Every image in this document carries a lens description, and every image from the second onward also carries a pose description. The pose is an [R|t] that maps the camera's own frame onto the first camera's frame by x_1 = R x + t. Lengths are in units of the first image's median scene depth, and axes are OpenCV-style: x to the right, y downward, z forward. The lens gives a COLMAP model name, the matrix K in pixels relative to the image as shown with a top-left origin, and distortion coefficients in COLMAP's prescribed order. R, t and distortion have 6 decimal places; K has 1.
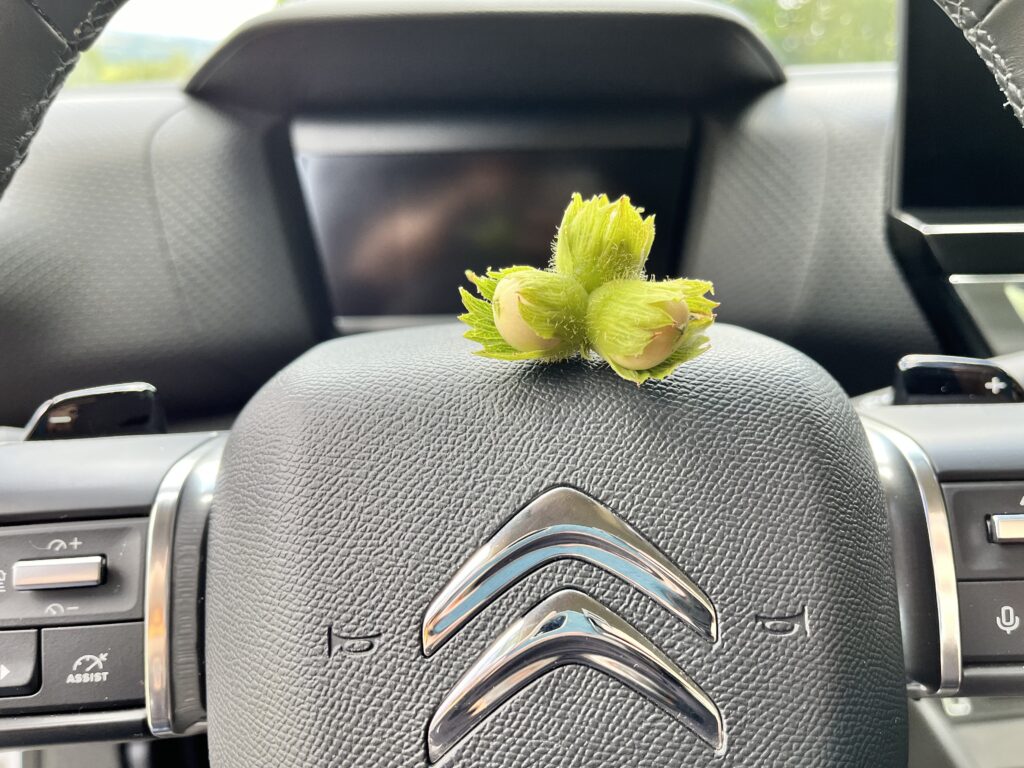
lens RADIAL K [[814.9, 0, 511.2], [0, 814.9, 406.6], [0, 0, 1]] dist [-0.004011, -0.008474]
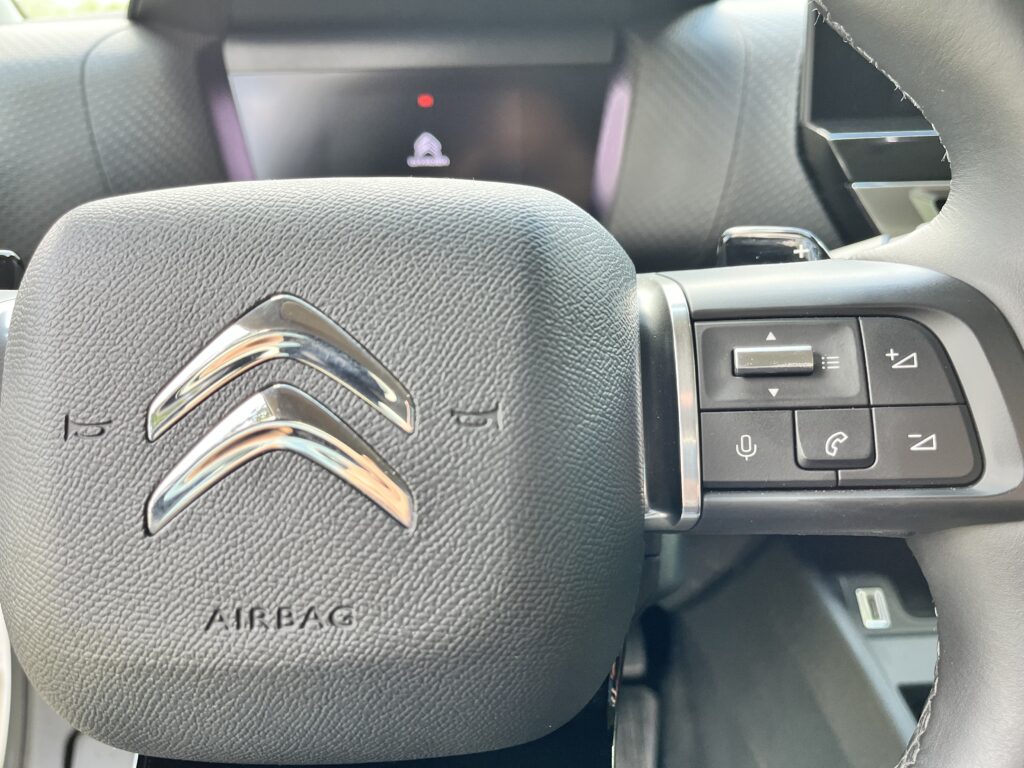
lens RADIAL K [[814.9, 0, 511.2], [0, 814.9, 406.6], [0, 0, 1]] dist [-0.004011, -0.008474]
pose [[0.998984, 0.010012, -0.043940, 0.427370], [-0.008641, 0.999474, 0.031262, 0.216668], [0.044230, -0.030851, 0.998545, -0.082350]]
